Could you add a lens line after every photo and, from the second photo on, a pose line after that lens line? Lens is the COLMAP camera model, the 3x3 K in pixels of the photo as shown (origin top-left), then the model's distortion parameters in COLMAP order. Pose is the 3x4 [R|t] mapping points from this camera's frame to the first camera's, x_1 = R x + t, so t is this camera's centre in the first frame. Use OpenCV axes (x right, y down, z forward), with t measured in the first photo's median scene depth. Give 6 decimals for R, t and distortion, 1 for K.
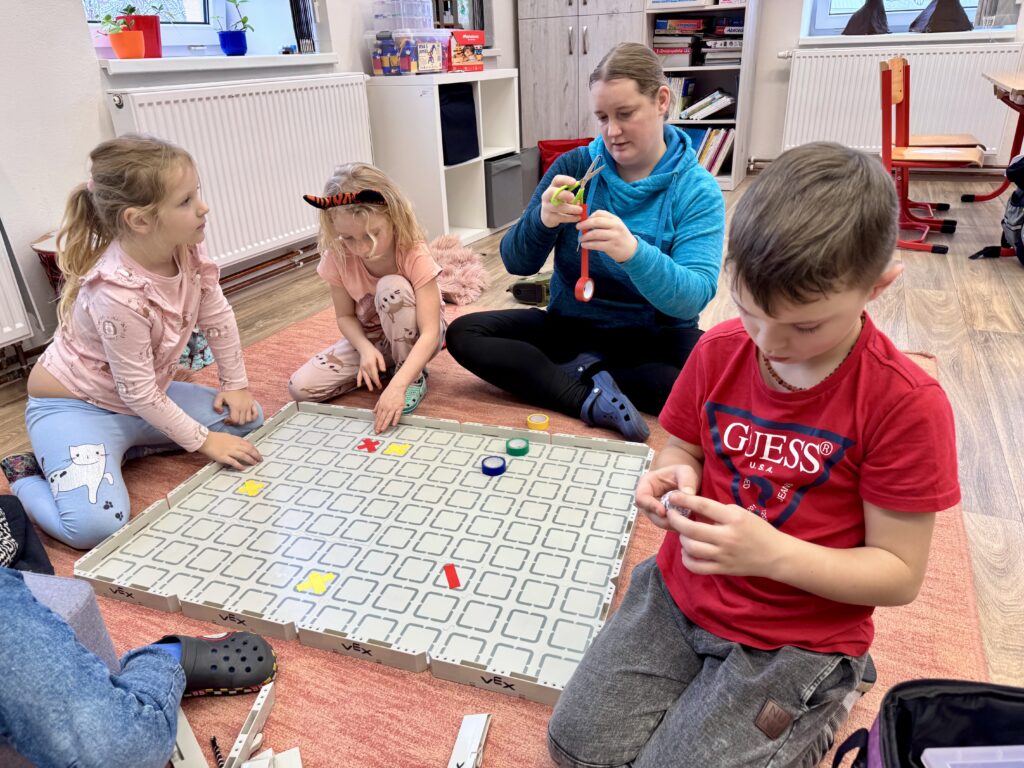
lens RADIAL K [[702.3, 0, 508.8], [0, 702.3, 389.2], [0, 0, 1]] dist [-0.007462, -0.034598]
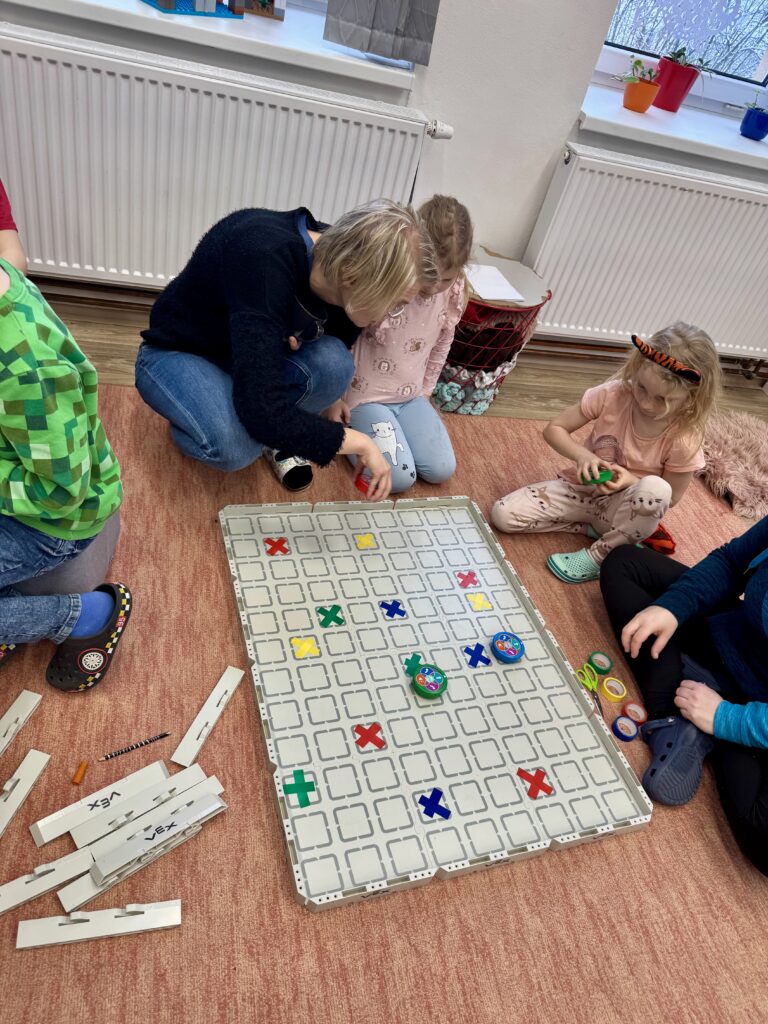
lens RADIAL K [[702.3, 0, 381.5], [0, 702.3, 515.4], [0, 0, 1]] dist [-0.007462, -0.034598]
pose [[0.560115, 0.663998, -0.495357, 0.100499], [-0.547686, 0.745443, 0.379939, -0.178480], [0.621539, 0.058491, 0.781196, 0.036348]]
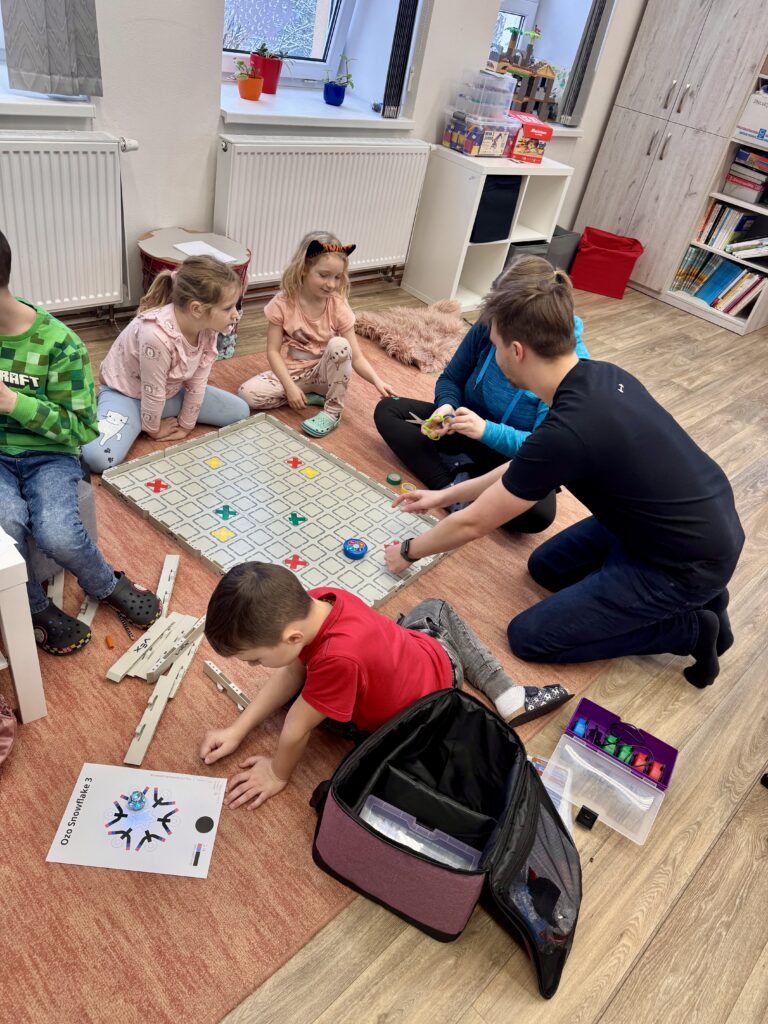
lens RADIAL K [[702.3, 0, 381.5], [0, 702.3, 515.4], [0, 0, 1]] dist [-0.007462, -0.034598]
pose [[0.909947, 0.383534, -0.157789, 0.135060], [-0.345978, 0.911814, 0.221122, -0.114856], [0.228682, -0.146618, 0.962397, -0.225013]]
